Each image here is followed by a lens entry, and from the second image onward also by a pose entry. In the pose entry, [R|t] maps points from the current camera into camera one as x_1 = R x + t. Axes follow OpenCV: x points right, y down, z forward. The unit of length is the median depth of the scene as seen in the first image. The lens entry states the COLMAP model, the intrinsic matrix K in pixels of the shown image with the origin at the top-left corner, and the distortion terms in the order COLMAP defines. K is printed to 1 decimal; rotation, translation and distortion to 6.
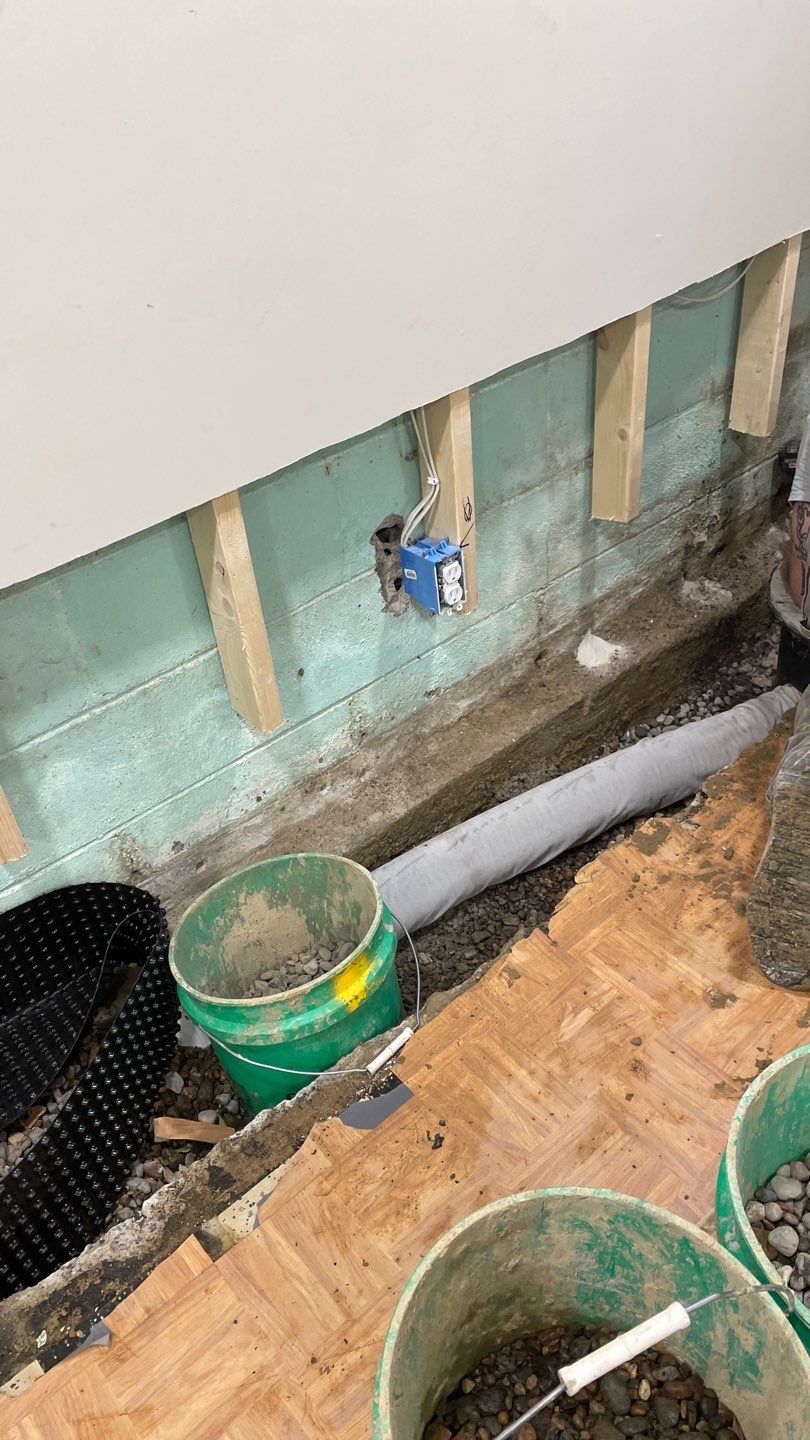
lens RADIAL K [[1081.5, 0, 398.2], [0, 1081.5, 718.8], [0, 0, 1]] dist [0.075489, -0.100407]
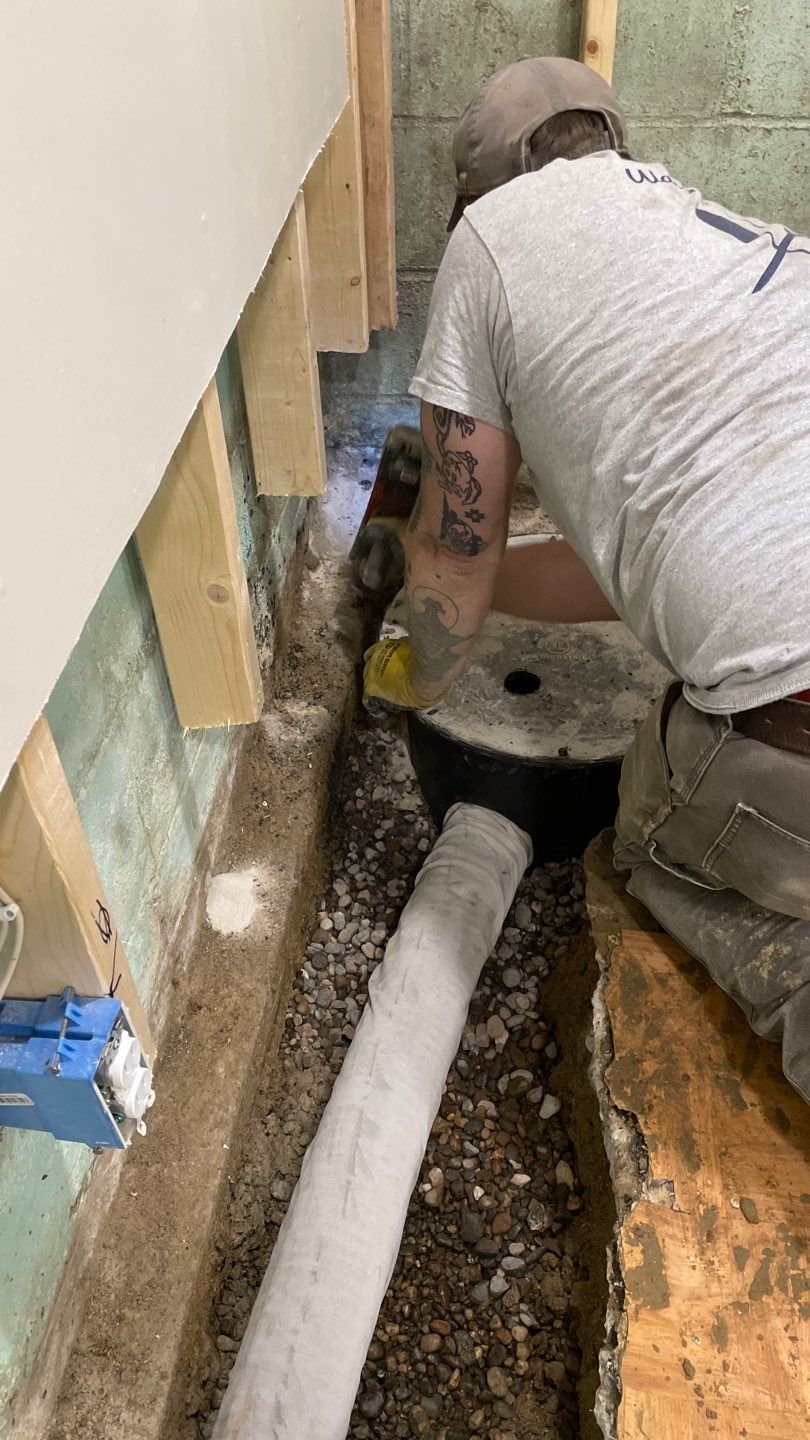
lens RADIAL K [[1081.5, 0, 397.2], [0, 1081.5, 728.0], [0, 0, 1]] dist [0.075489, -0.100407]
pose [[0.732491, -0.420668, 0.535253, -0.038962], [0.393388, 0.903231, 0.171522, -0.241297], [-0.555611, 0.084924, 0.827094, 0.484478]]
